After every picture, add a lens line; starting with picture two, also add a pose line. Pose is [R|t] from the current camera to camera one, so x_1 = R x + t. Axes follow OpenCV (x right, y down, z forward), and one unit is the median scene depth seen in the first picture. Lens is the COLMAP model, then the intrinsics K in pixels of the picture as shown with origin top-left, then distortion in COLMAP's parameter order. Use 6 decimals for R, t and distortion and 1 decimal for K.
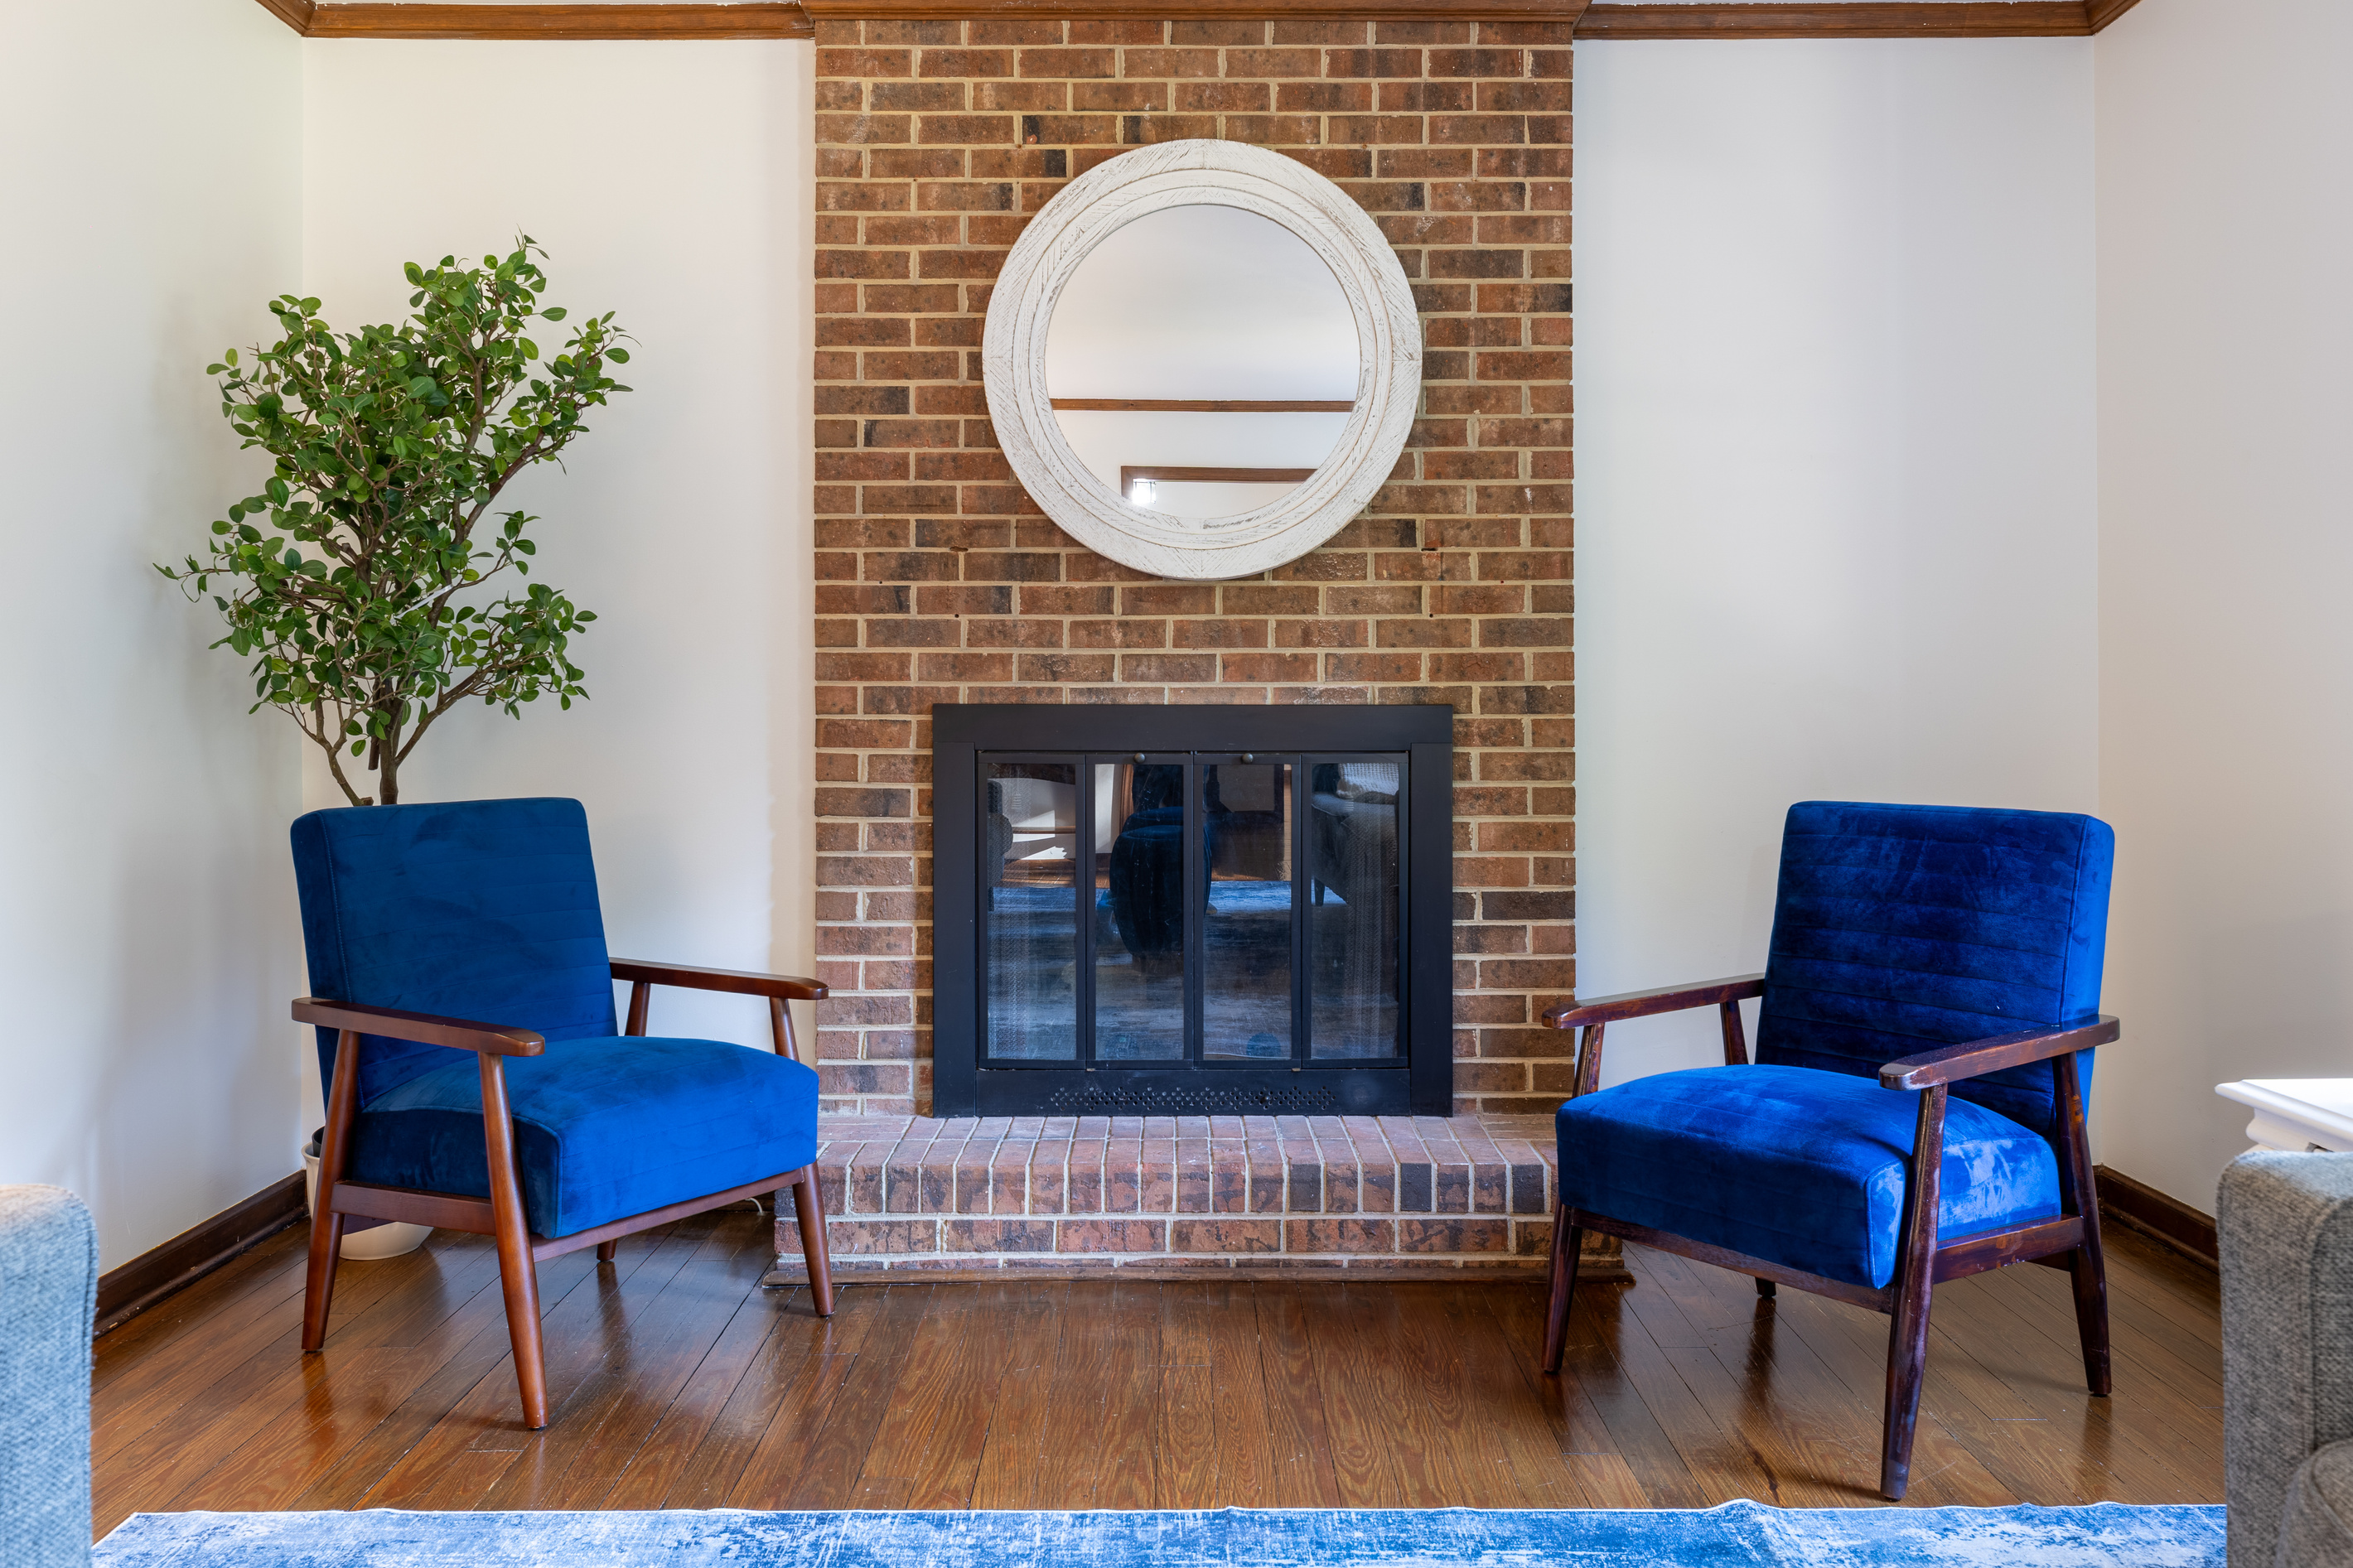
lens RADIAL K [[1838.6, 0, 1188.7], [0, 1838.6, 708.4], [0, 0, 1]] dist [0.001720, 0.009394]
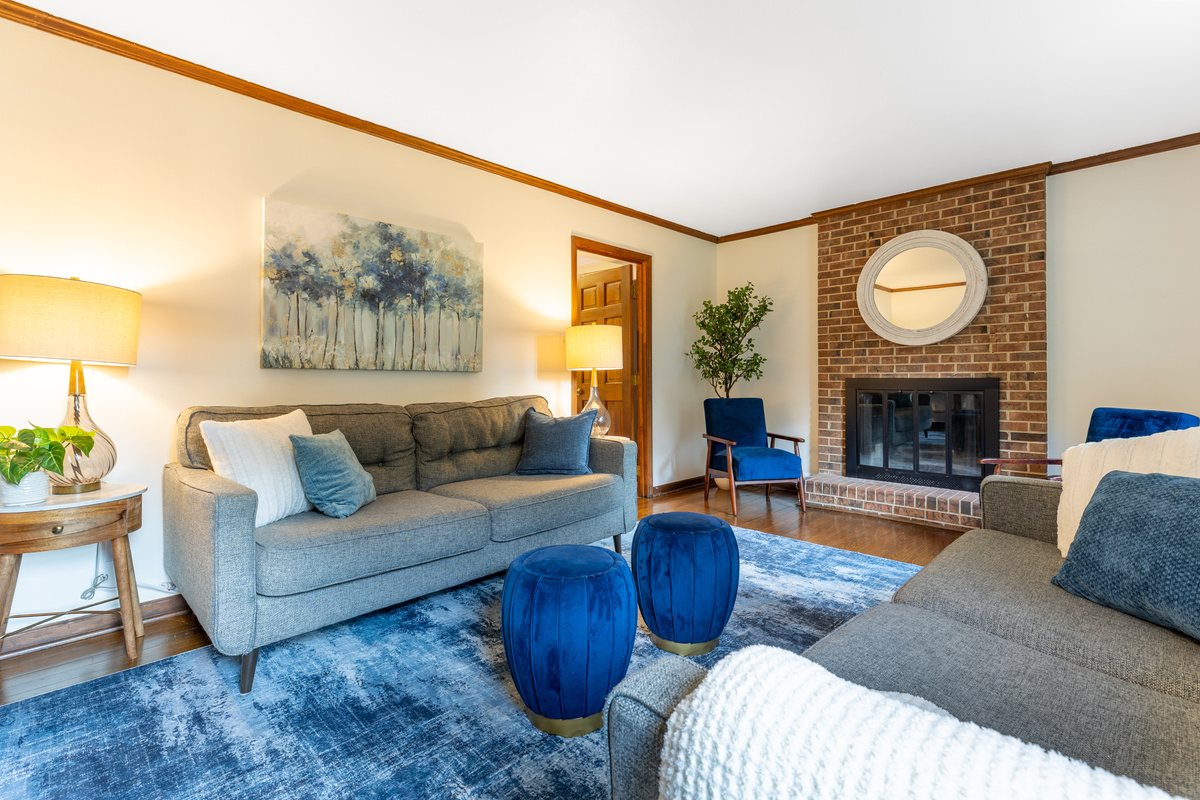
lens RADIAL K [[542.5, 0, 600.0], [0, 542.5, 392.1], [0, 0, 1]] dist [0.004799, -0.000127]
pose [[0.709982, 0.015817, -0.704043, 0.336796], [0.002872, 0.999674, 0.025354, -0.003343], [0.704214, -0.020023, 0.709705, -0.272072]]
